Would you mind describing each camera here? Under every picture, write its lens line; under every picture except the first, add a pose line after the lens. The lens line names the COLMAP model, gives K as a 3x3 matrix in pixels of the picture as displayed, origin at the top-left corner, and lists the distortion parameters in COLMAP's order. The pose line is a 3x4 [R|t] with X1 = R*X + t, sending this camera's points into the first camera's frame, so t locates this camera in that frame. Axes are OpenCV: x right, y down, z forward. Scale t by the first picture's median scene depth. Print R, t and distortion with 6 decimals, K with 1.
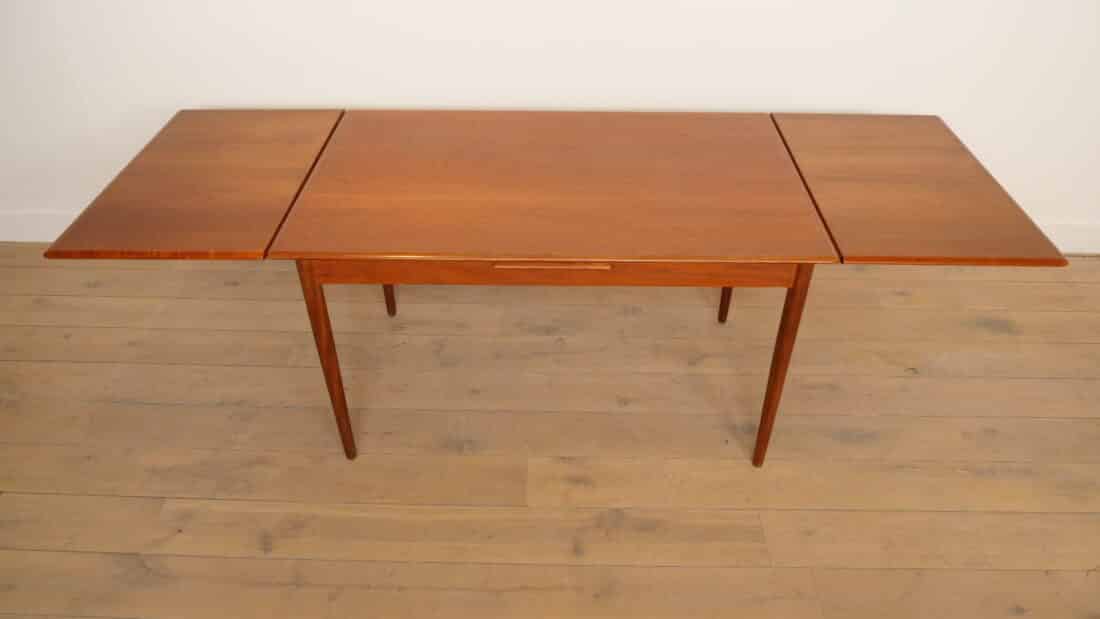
lens RADIAL K [[788.2, 0, 547.9], [0, 788.2, 308.6], [0, 0, 1]] dist [-0.035831, -0.003914]
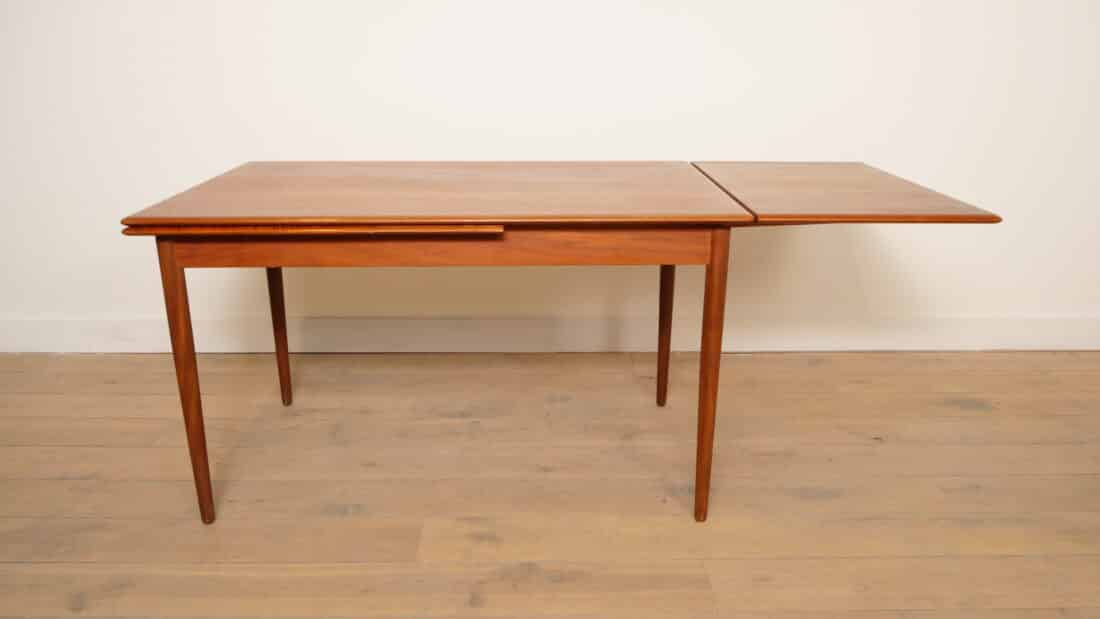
lens RADIAL K [[840.9, 0, 551.6], [0, 840.9, 311.4], [0, 0, 1]] dist [-0.035573, 0.013776]
pose [[0.999169, -0.006866, 0.040165, 0.074755], [0.019748, 0.943798, -0.329933, 0.280369], [-0.035643, 0.330452, 0.943150, 0.093782]]
